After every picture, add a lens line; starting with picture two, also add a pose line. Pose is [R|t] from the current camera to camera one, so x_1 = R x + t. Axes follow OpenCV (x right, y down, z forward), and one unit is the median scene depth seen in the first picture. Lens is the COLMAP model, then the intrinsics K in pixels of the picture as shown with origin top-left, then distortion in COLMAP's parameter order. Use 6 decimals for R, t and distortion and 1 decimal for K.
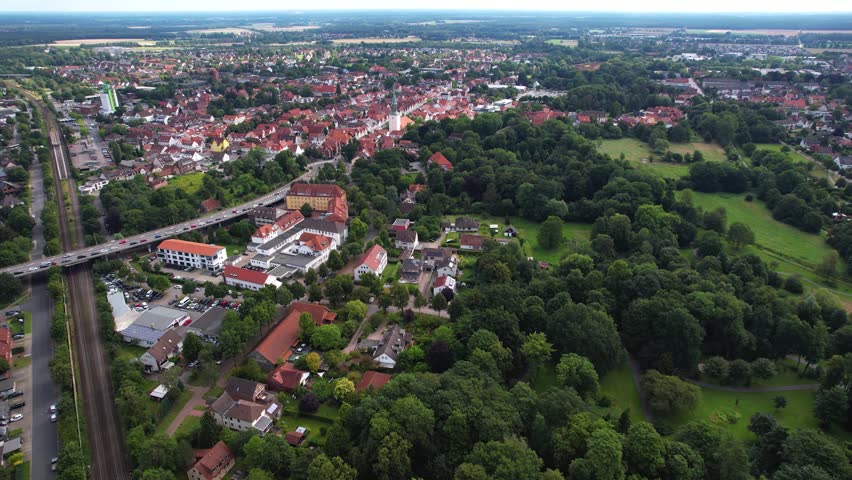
lens RADIAL K [[559.5, 0, 426.0], [0, 559.5, 240.0], [0, 0, 1]] dist [-0.083365, 0.076543]
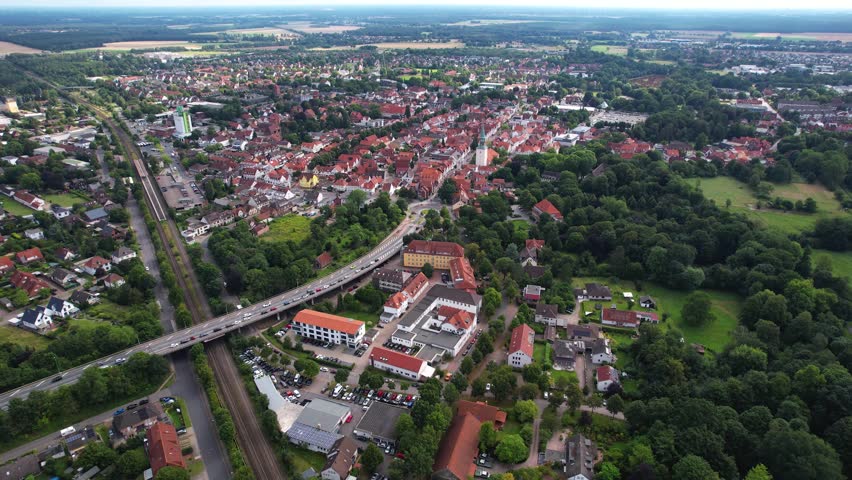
lens RADIAL K [[559.5, 0, 426.0], [0, 559.5, 240.0], [0, 0, 1]] dist [-0.083365, 0.076543]
pose [[0.998935, 0.020231, -0.041470, -0.124734], [-0.019941, 0.999774, 0.007380, -0.079038], [0.041609, -0.006545, 0.999113, 0.023445]]
